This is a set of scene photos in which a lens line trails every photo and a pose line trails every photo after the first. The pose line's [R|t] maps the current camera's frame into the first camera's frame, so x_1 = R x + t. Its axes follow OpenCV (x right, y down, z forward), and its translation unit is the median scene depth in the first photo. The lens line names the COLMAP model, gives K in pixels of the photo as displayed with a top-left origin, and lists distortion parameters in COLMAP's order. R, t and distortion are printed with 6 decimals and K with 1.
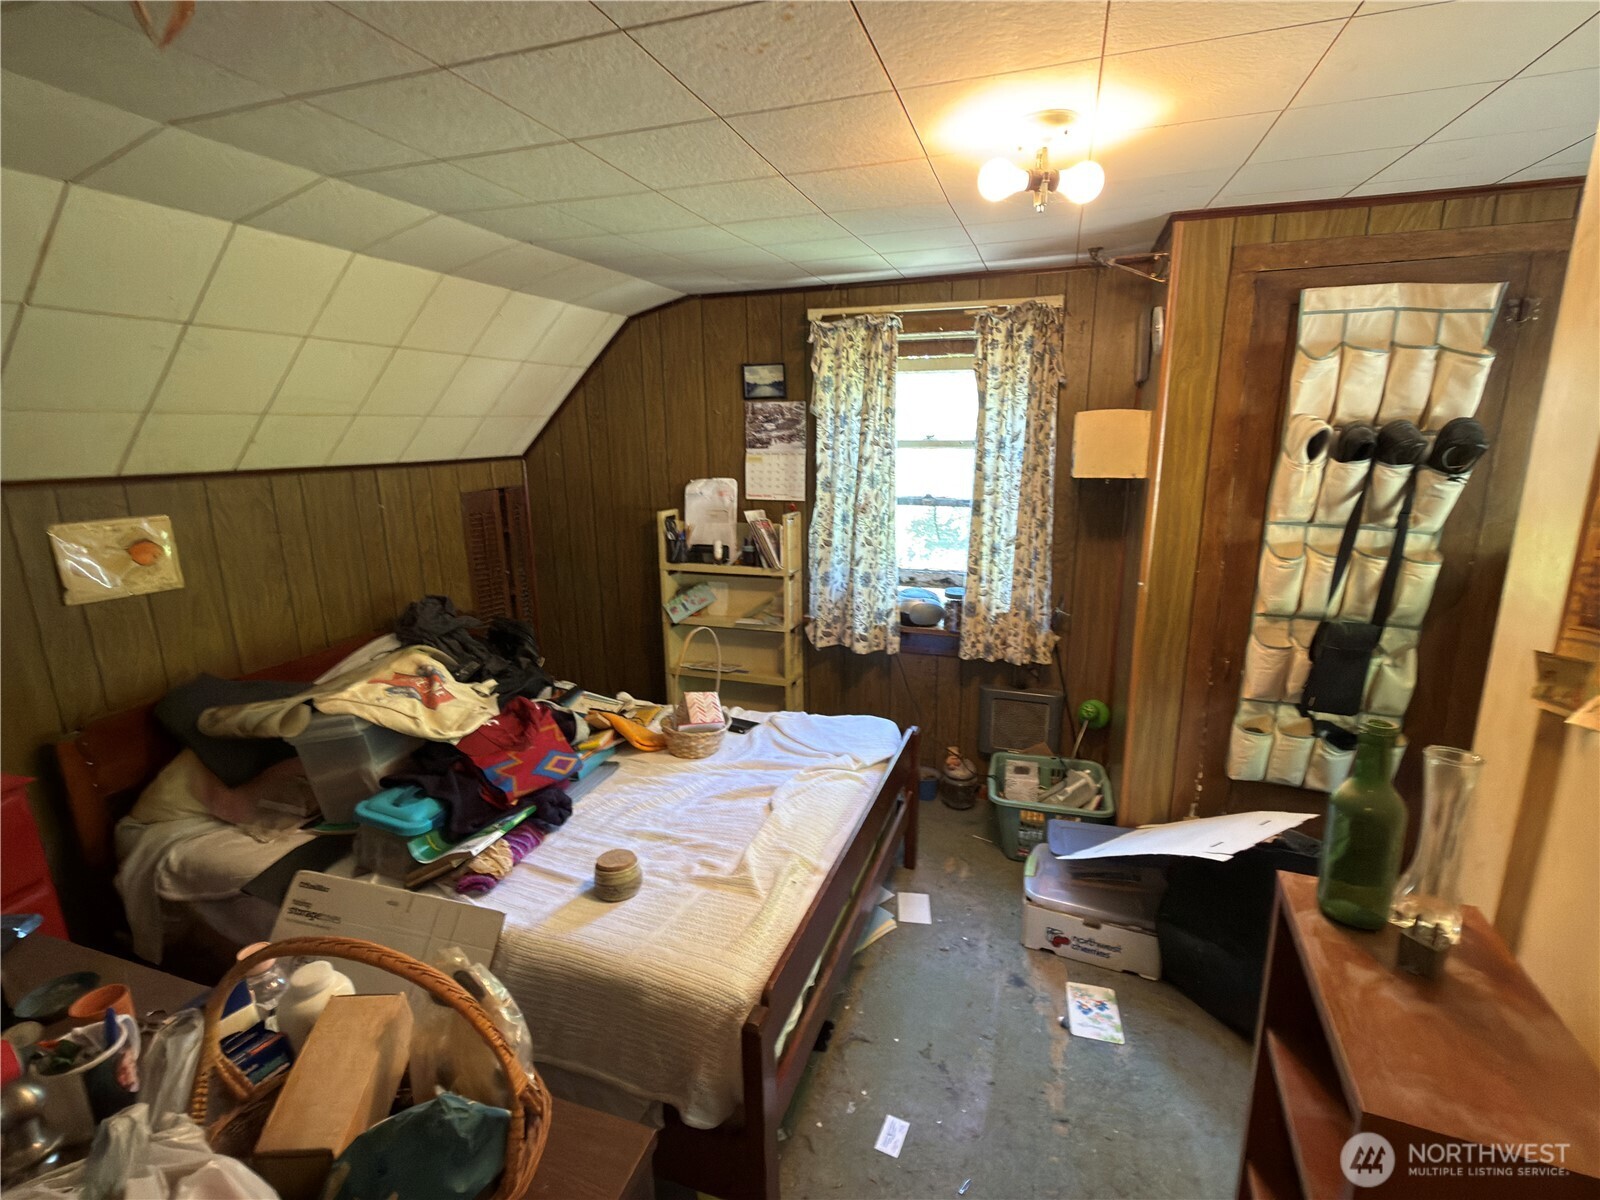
lens RADIAL K [[726.9, 0, 796.2], [0, 726.9, 599.9], [0, 0, 1]] dist [-0.000562, -0.000599]
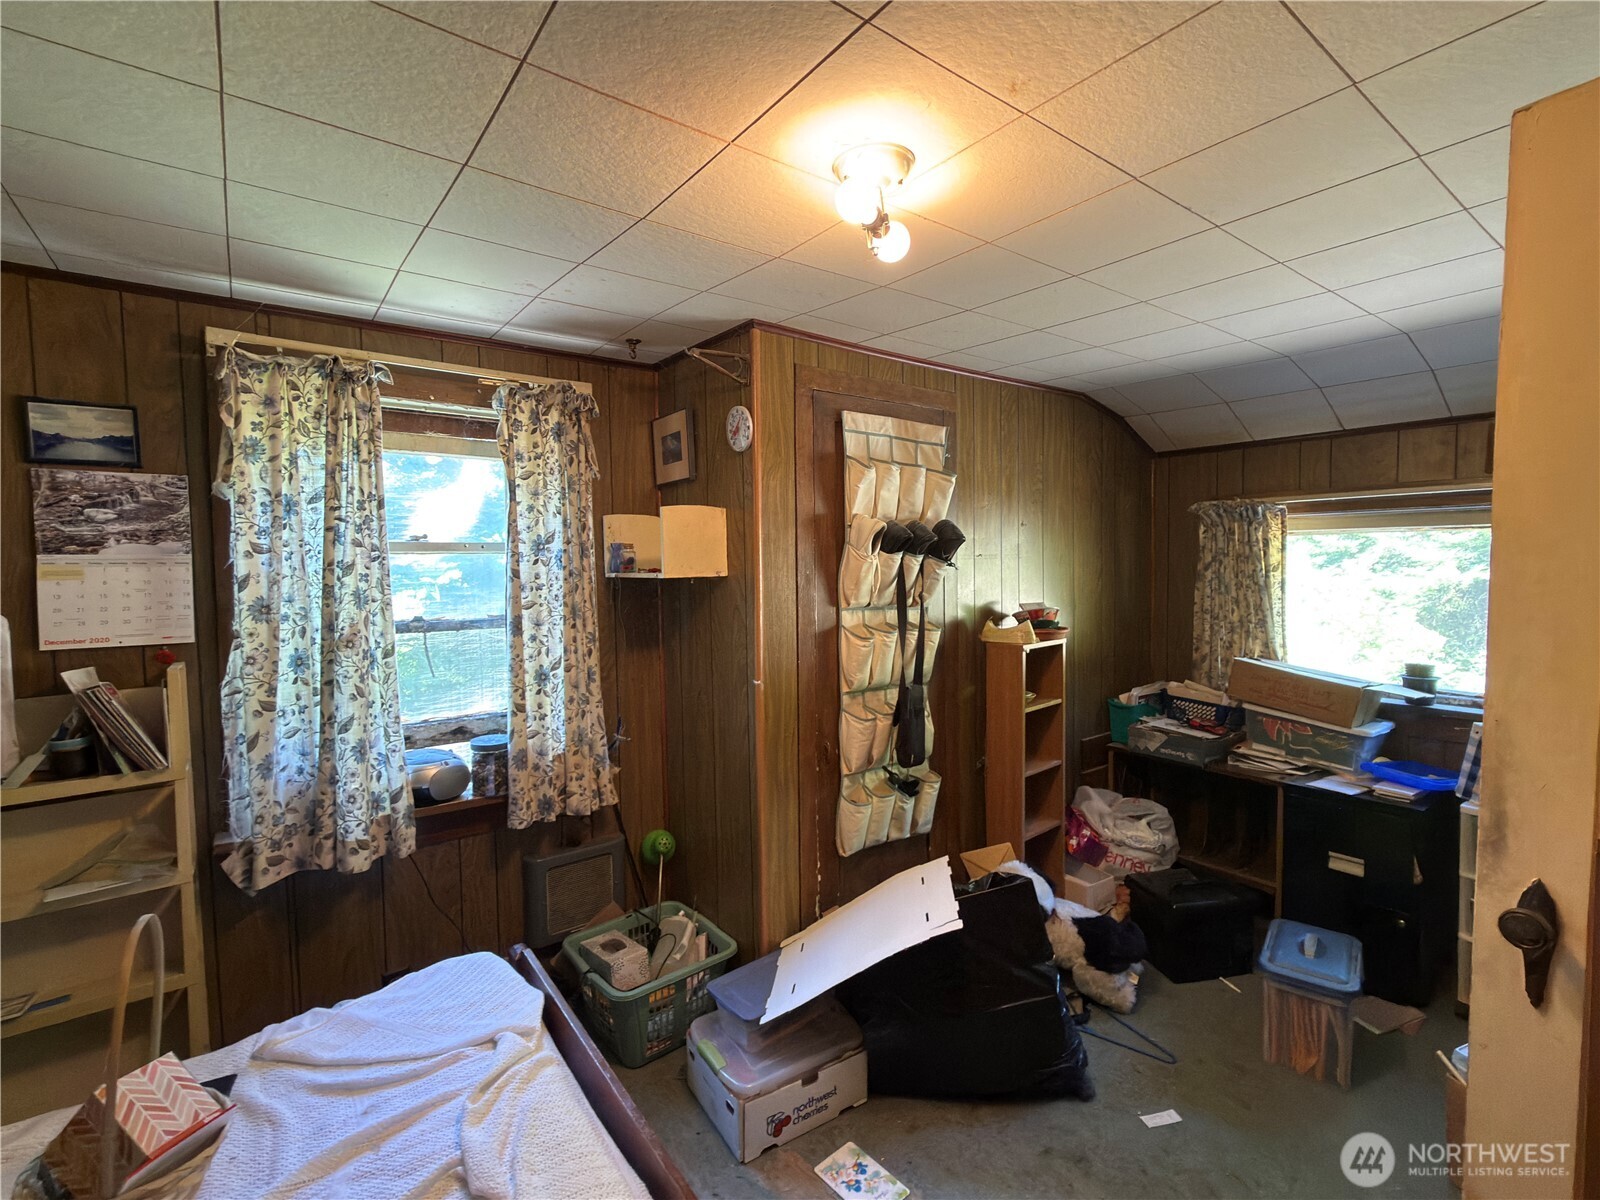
lens RADIAL K [[726.9, 0, 798.3], [0, 726.9, 596.9], [0, 0, 1]] dist [-0.000562, -0.000599]
pose [[0.556114, -0.039117, 0.830185, -0.222001], [0.196591, 0.976736, -0.085669, -0.030844], [-0.807520, 0.210849, 0.550867, 0.317858]]
